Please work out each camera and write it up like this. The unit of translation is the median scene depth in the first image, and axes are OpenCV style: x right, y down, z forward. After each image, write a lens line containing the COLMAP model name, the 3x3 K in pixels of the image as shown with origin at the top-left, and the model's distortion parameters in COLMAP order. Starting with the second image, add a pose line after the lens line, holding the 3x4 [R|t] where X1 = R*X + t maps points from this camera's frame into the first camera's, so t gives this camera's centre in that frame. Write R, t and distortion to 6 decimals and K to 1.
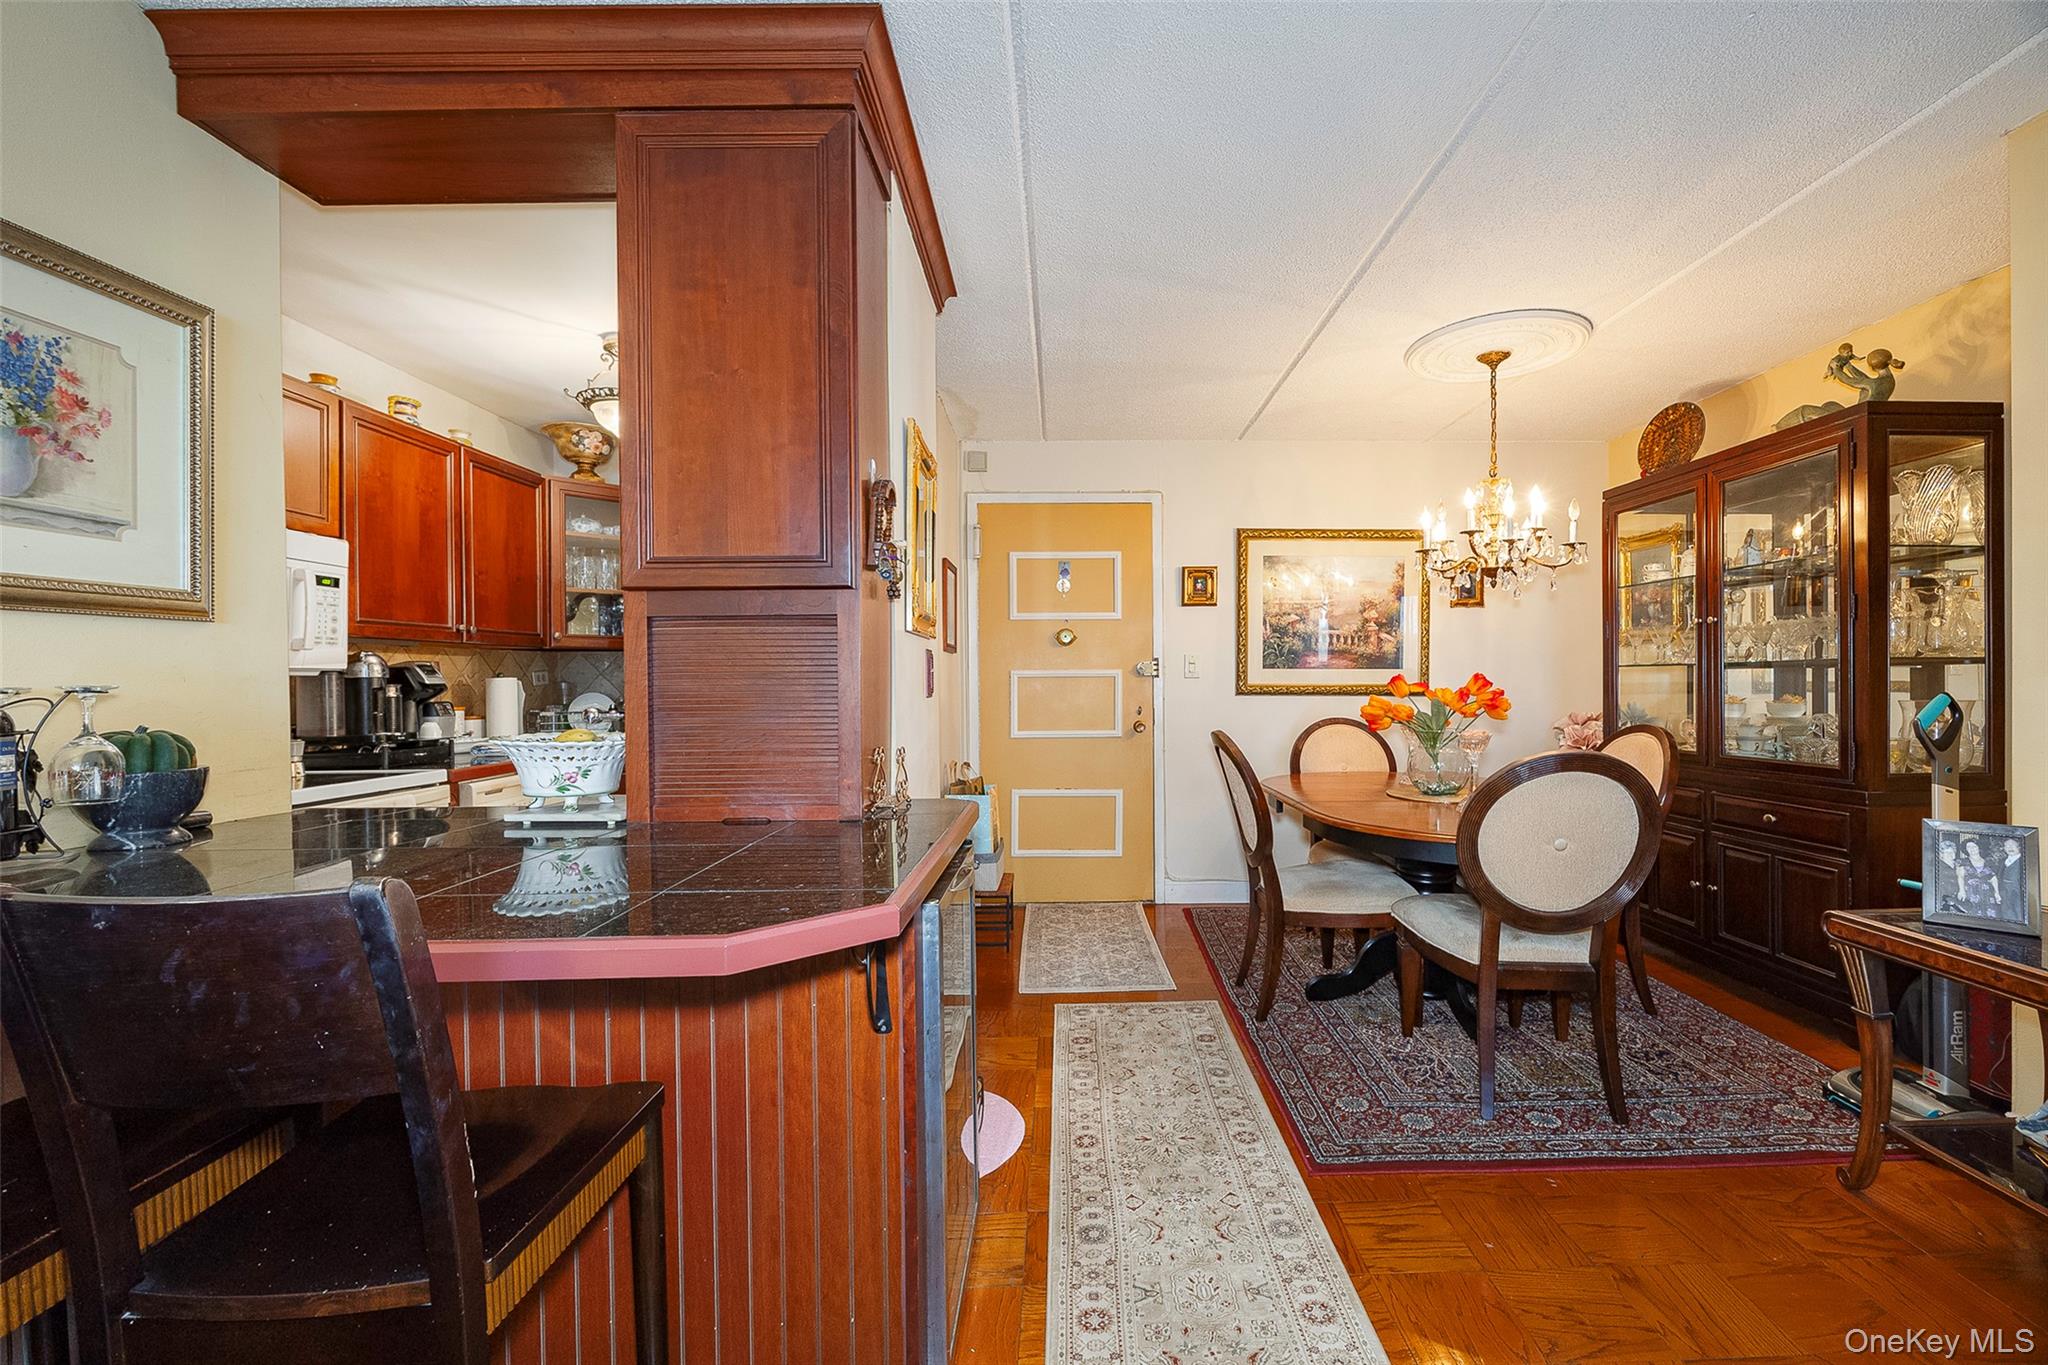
lens RADIAL K [[807.3, 0, 1066.2], [0, 807.3, 678.9], [0, 0, 1]] dist [0.002918, 0.000071]
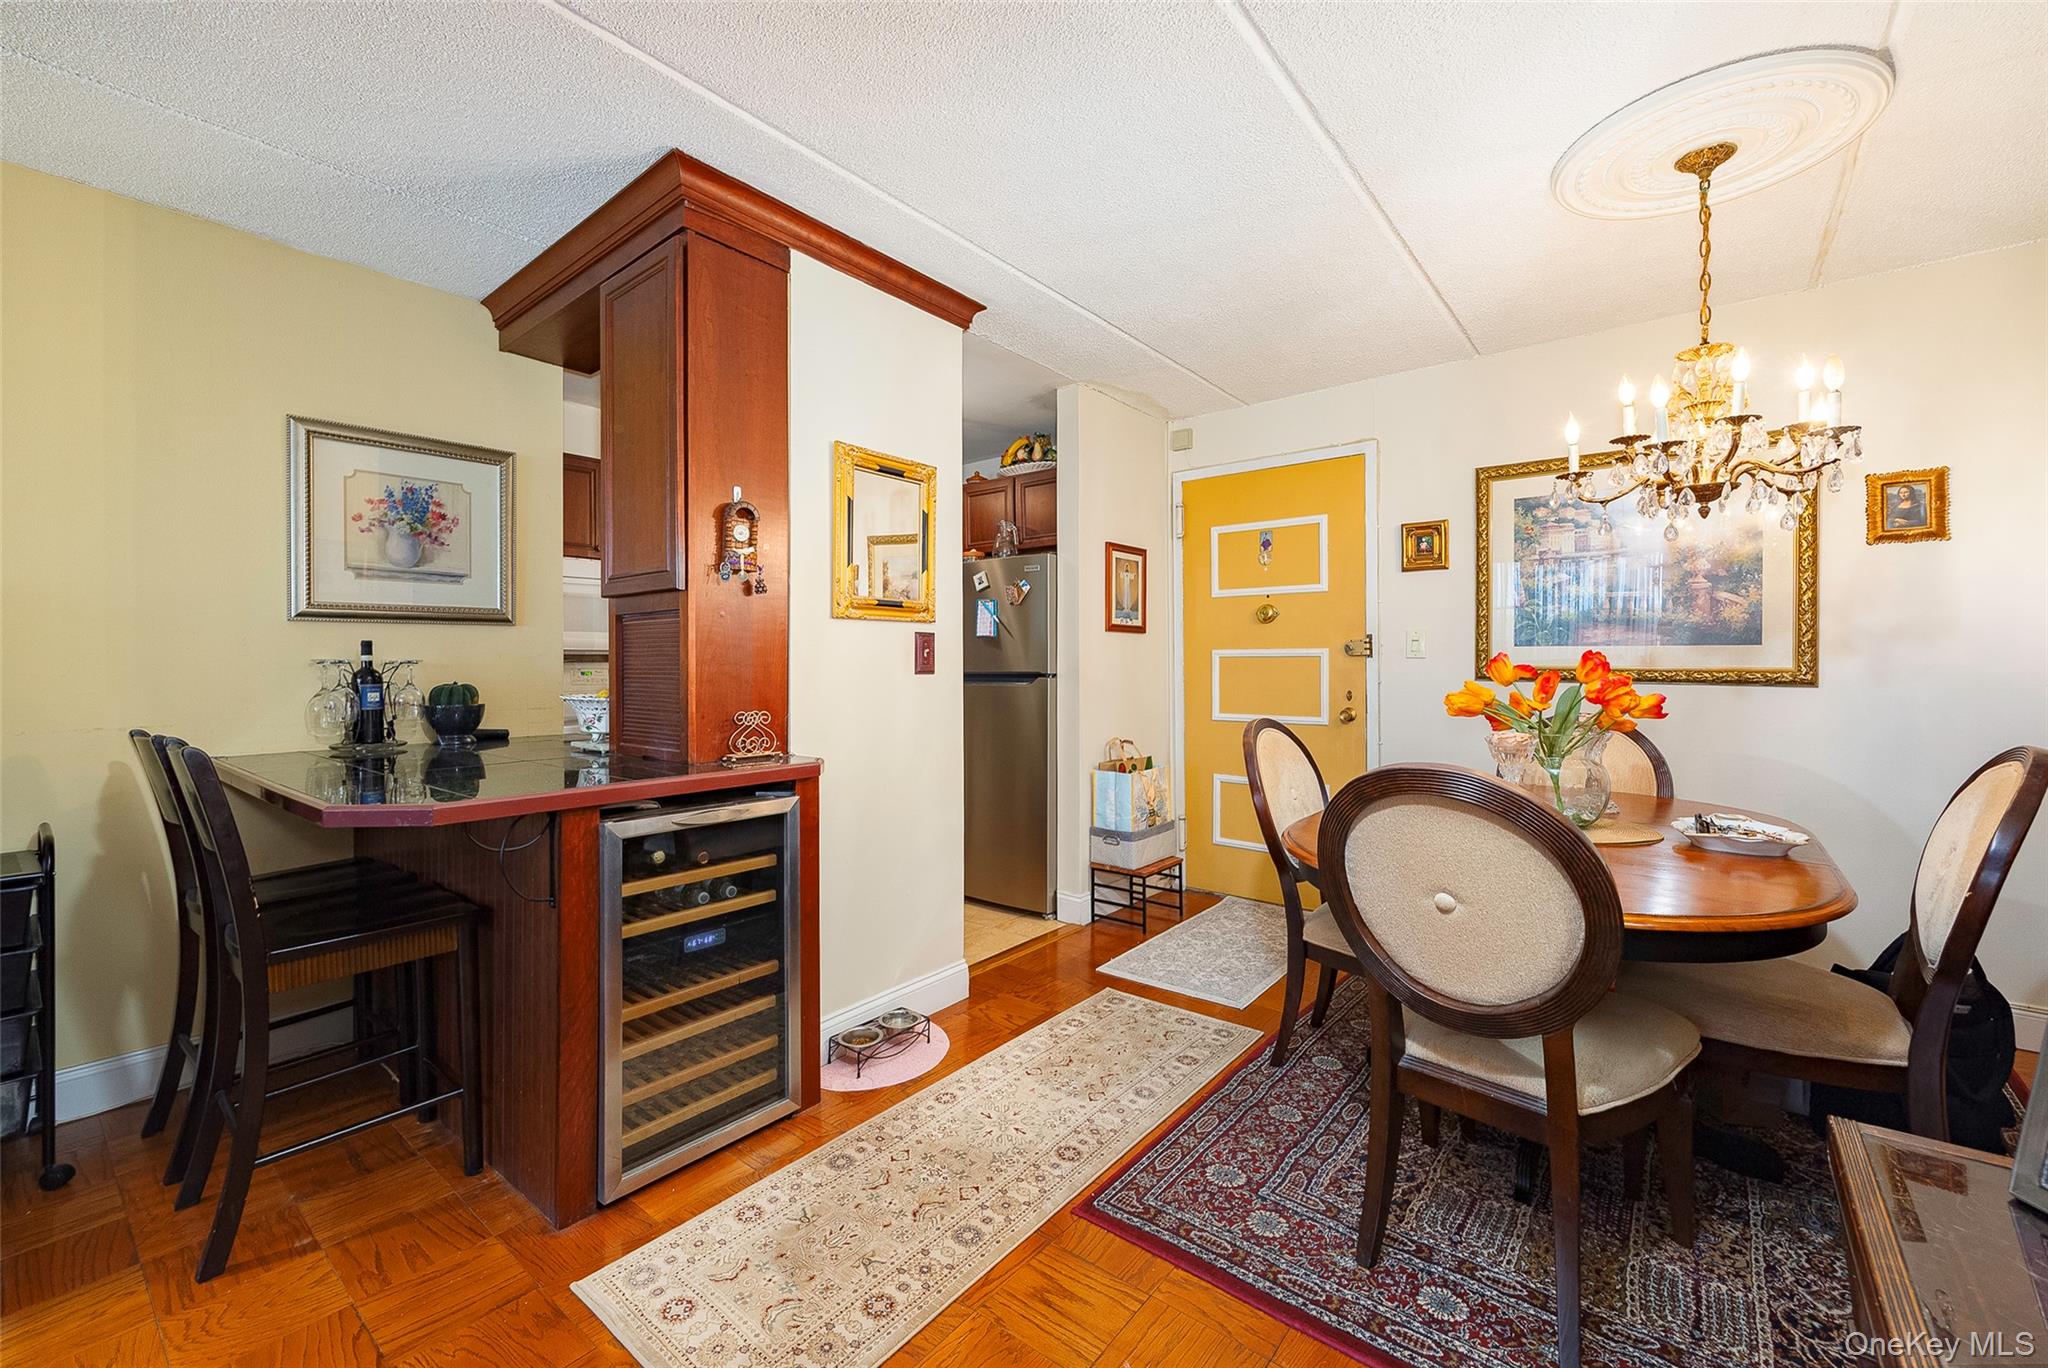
lens RADIAL K [[807.3, 0, 1059.8], [0, 807.3, 657.1], [0, 0, 1]] dist [0.002918, 0.000071]
pose [[0.779904, 0.000191, -0.625899, 0.515433], [-0.003045, 0.999989, -0.003489, 0.001954], [0.625892, 0.004627, 0.779896, 0.176194]]
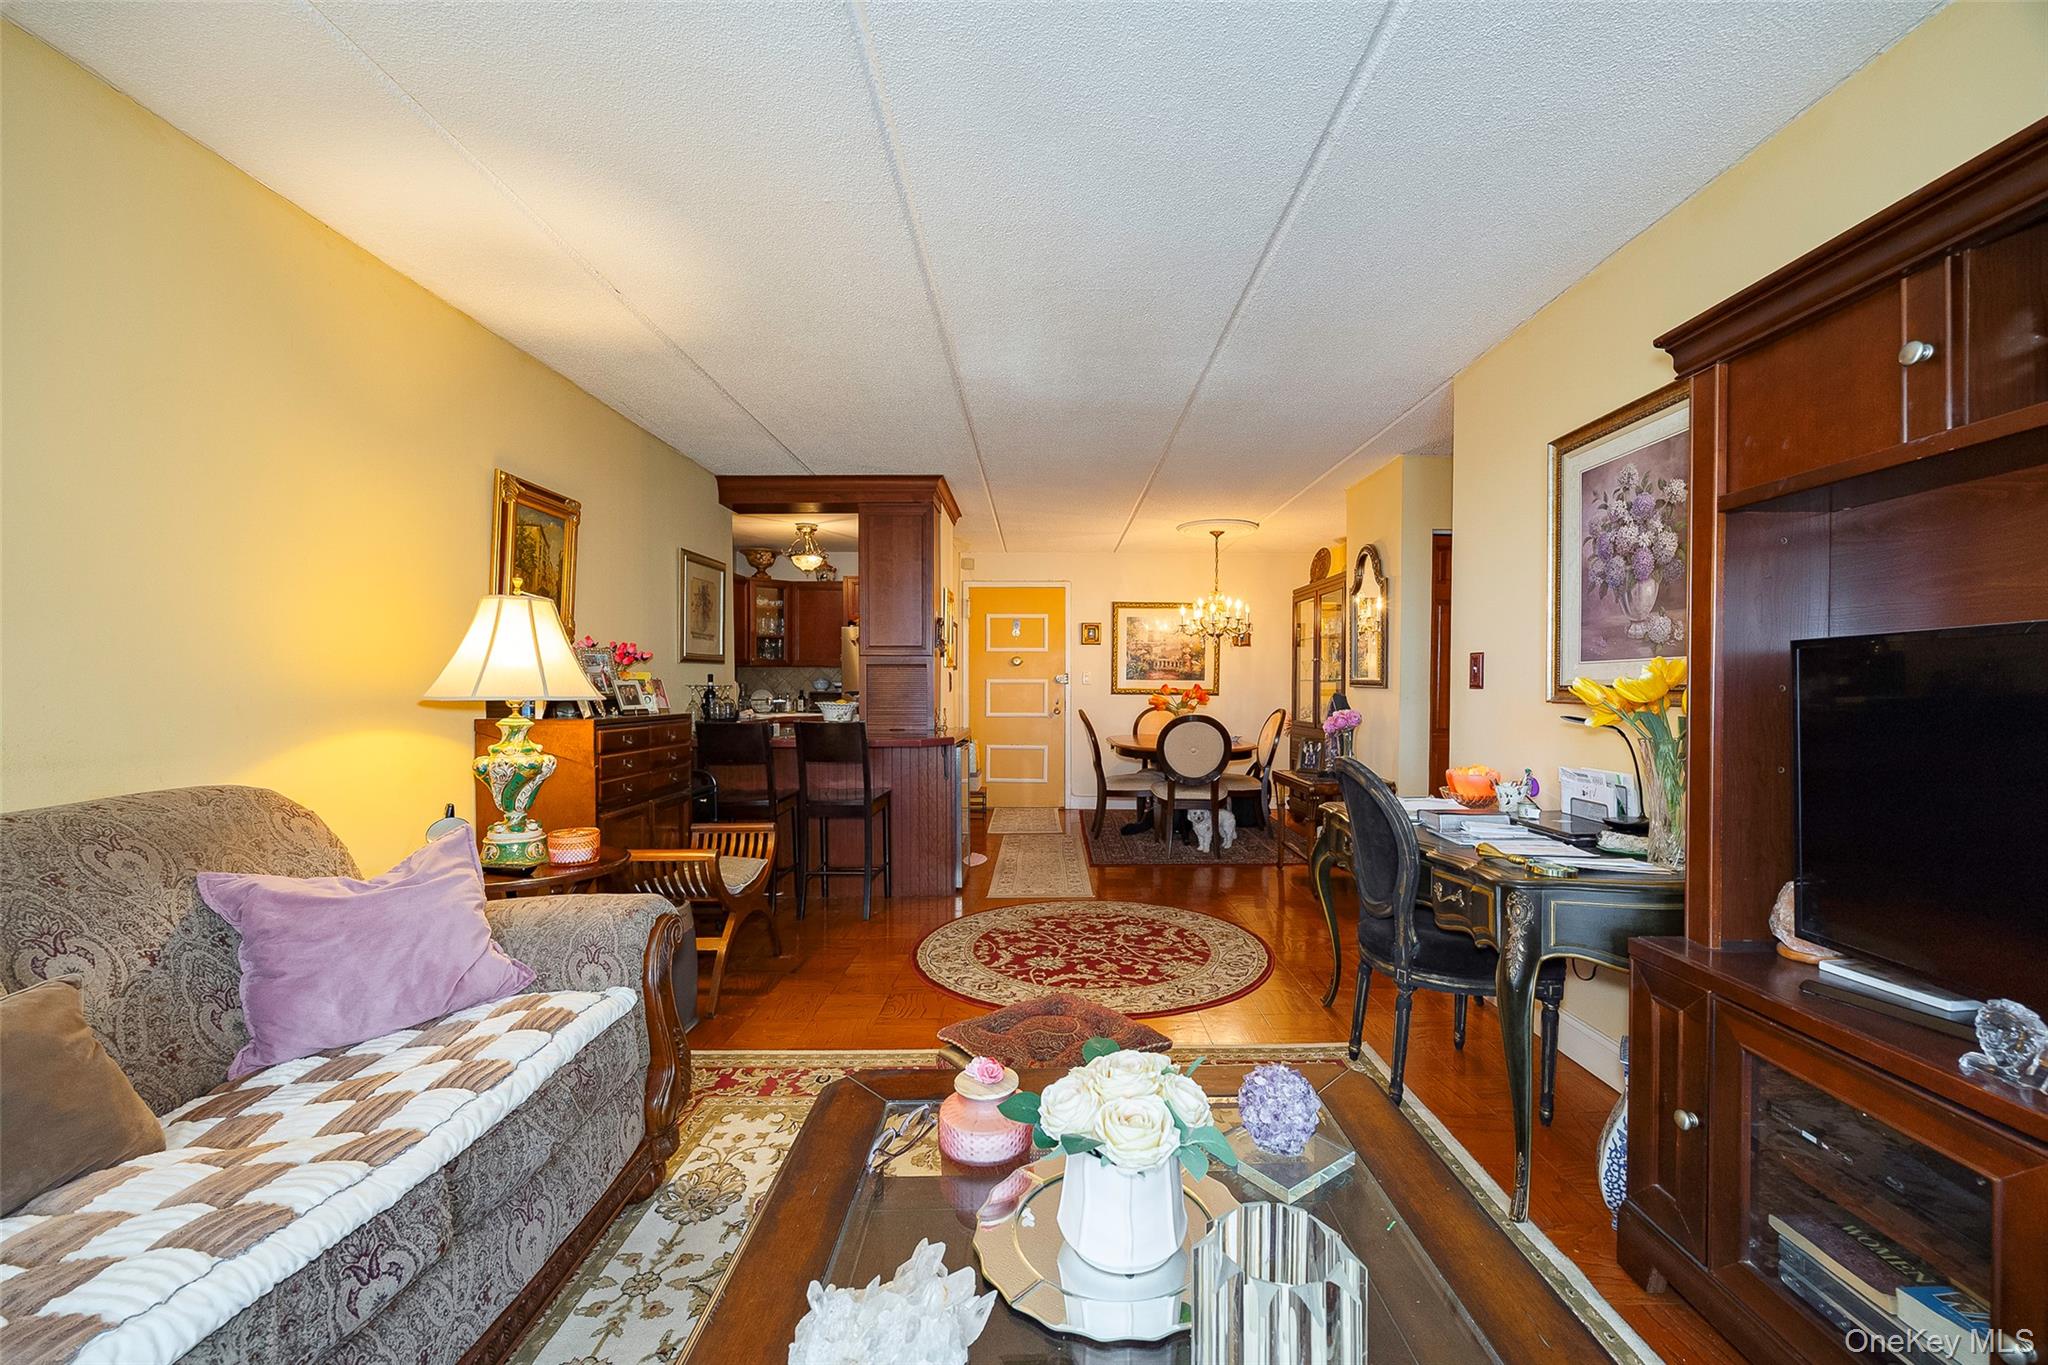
lens RADIAL K [[807.3, 0, 1032.0], [0, 807.3, 686.7], [0, 0, 1]] dist [0.002918, 0.000071]
pose [[0.999693, 0.012874, -0.021147, 0.095879], [-0.012706, 0.999887, 0.008066, -0.011791], [0.021248, -0.007795, 0.999744, -1.079463]]
